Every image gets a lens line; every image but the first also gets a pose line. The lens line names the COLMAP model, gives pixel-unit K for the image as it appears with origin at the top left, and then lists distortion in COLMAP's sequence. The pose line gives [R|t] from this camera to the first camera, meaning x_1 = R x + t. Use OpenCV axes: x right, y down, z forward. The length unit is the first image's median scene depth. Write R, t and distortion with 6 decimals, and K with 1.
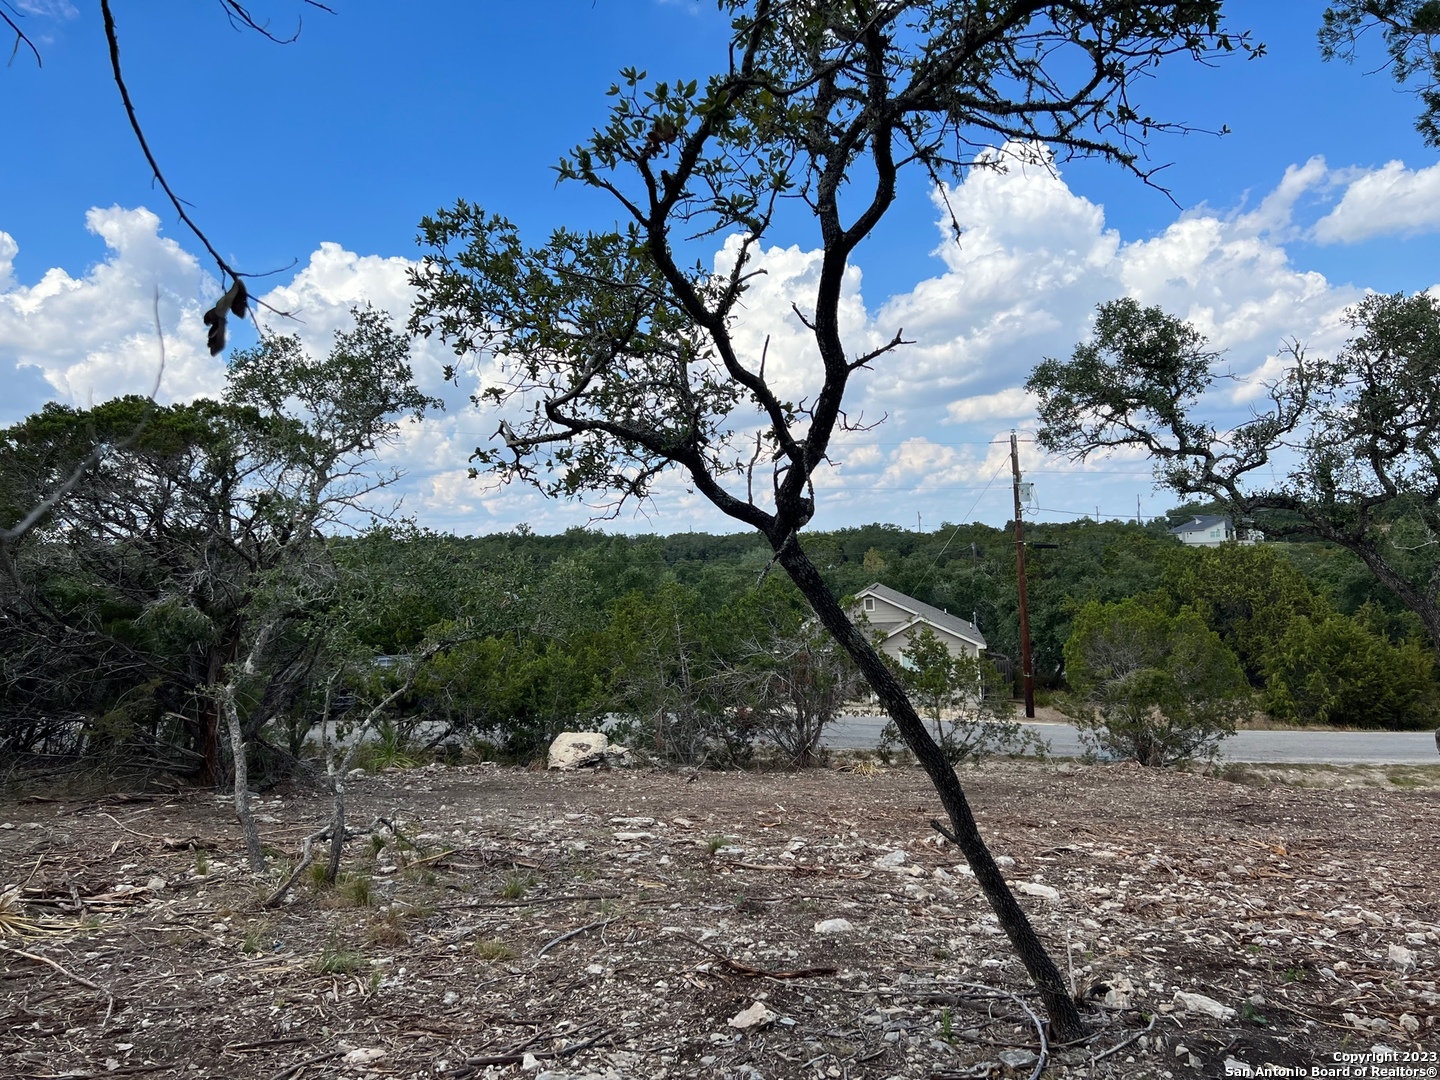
lens RADIAL K [[1082.3, 0, 716.3], [0, 1082.3, 536.6], [0, 0, 1]] dist [0.126816, -0.202877]
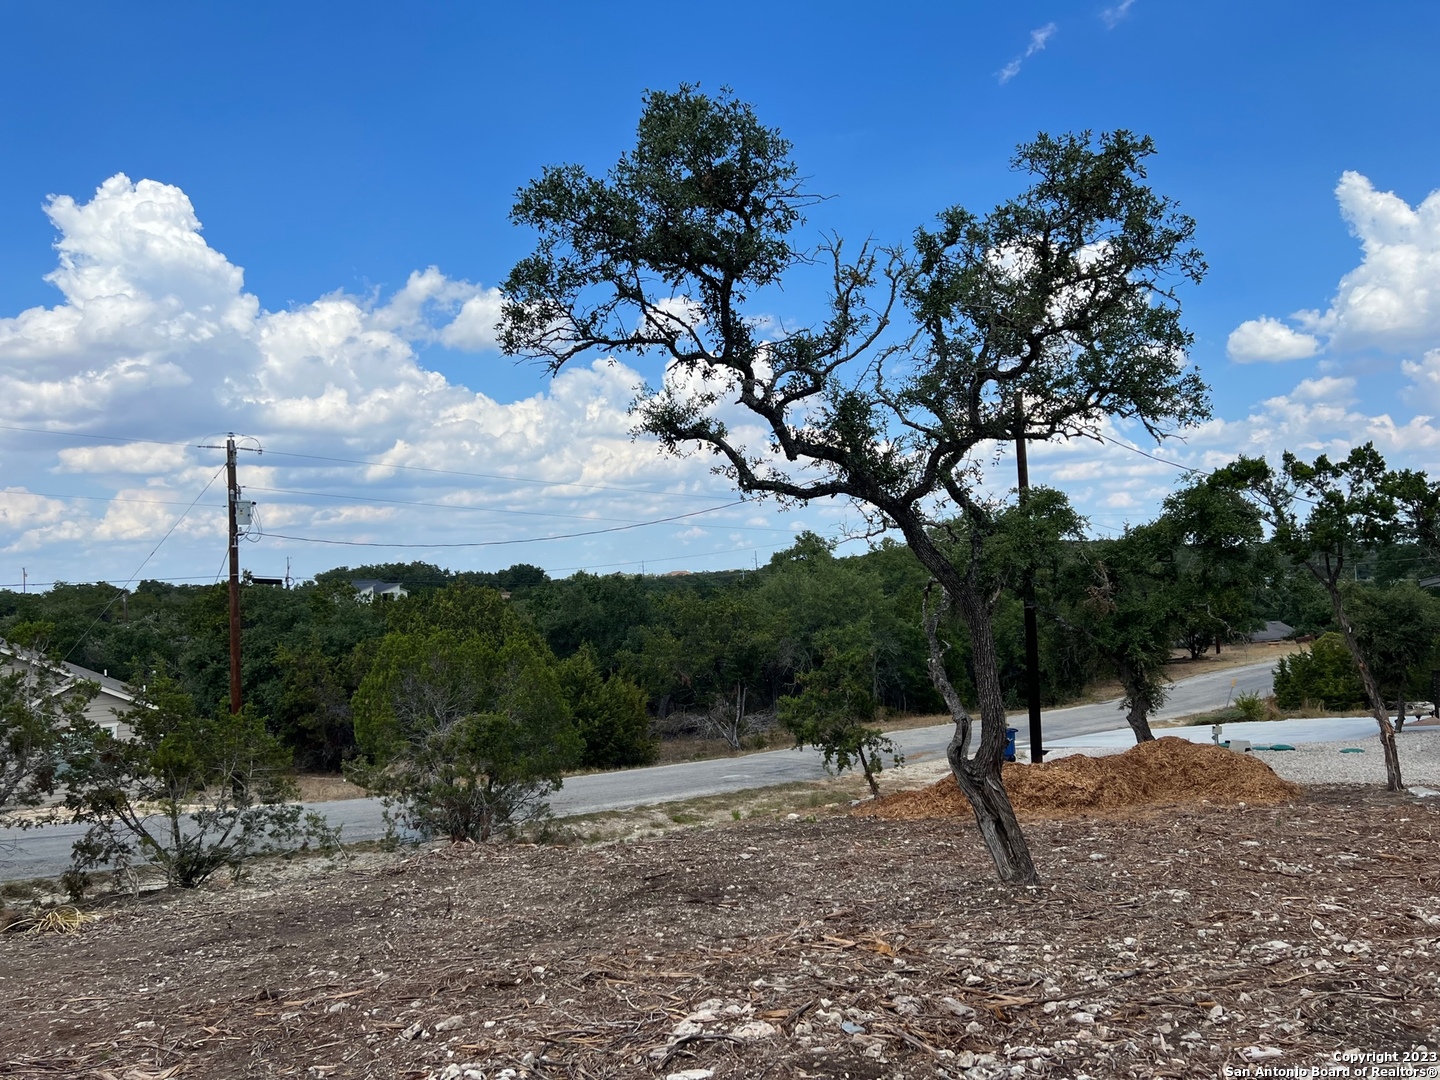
lens RADIAL K [[1082.3, 0, 716.3], [0, 1082.3, 536.6], [0, 0, 1]] dist [0.126816, -0.202877]
pose [[0.731837, 0.052555, 0.679450, -0.014982], [-0.010703, 0.997785, -0.065649, 0.041263], [-0.681396, 0.040772, 0.730779, 0.293586]]
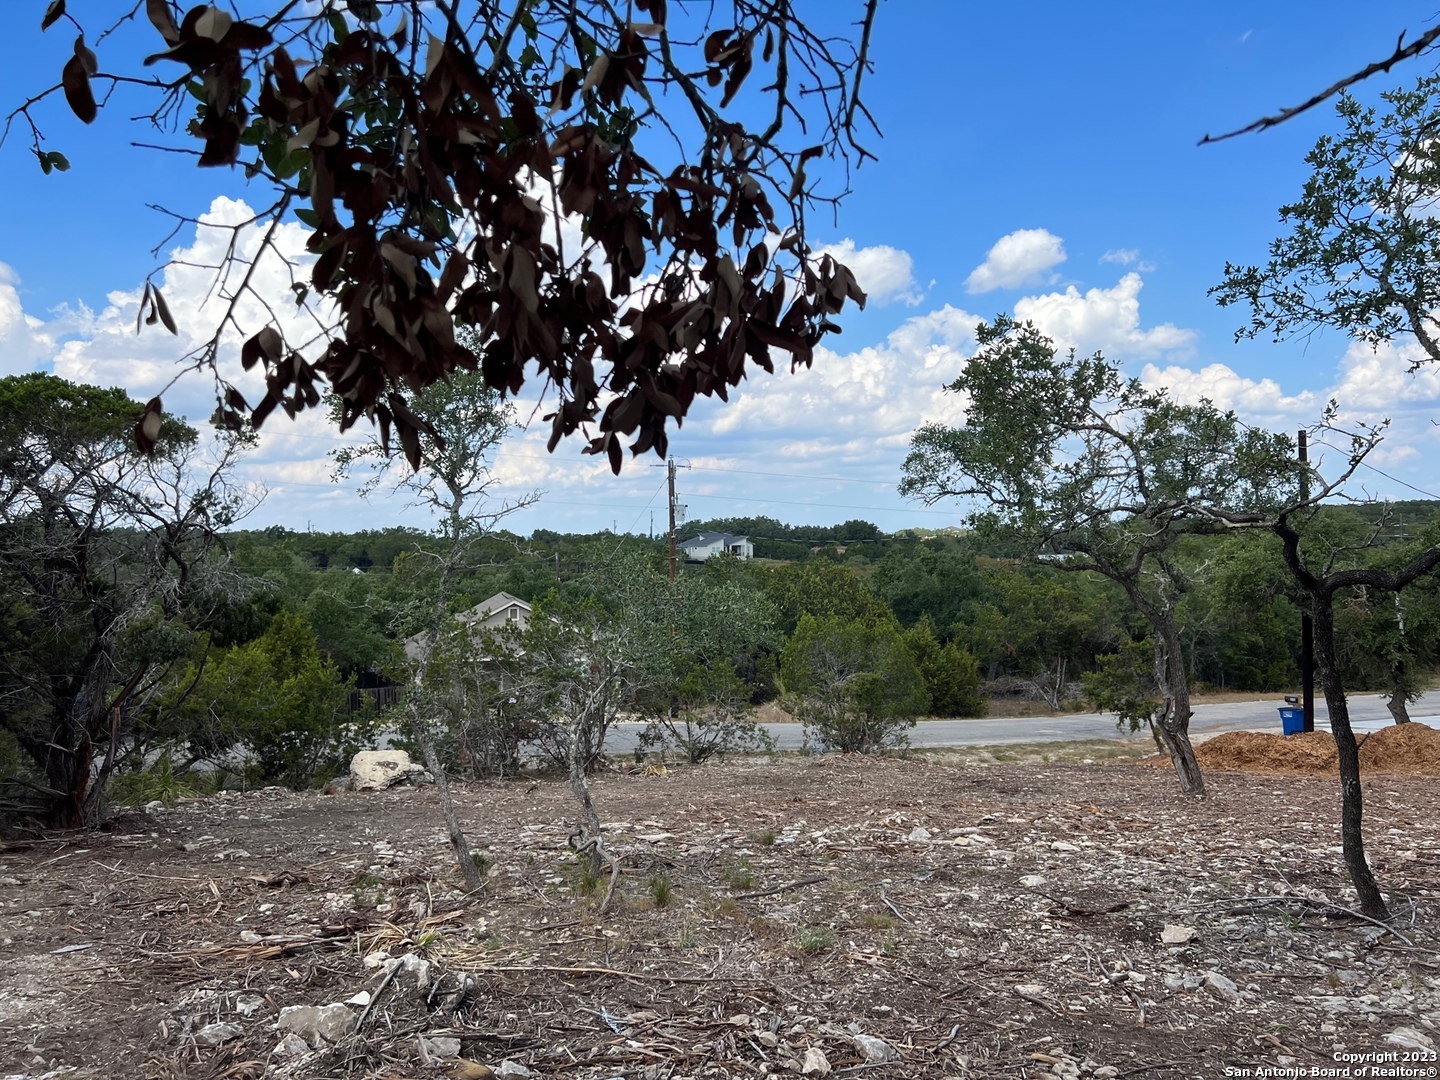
lens RADIAL K [[1082.3, 0, 716.3], [0, 1082.3, 536.6], [0, 0, 1]] dist [0.126816, -0.202877]
pose [[0.900977, 0.039450, 0.432070, -0.249605], [-0.037156, 0.999215, -0.013755, -0.004906], [-0.432274, -0.003661, 0.901735, 0.002514]]
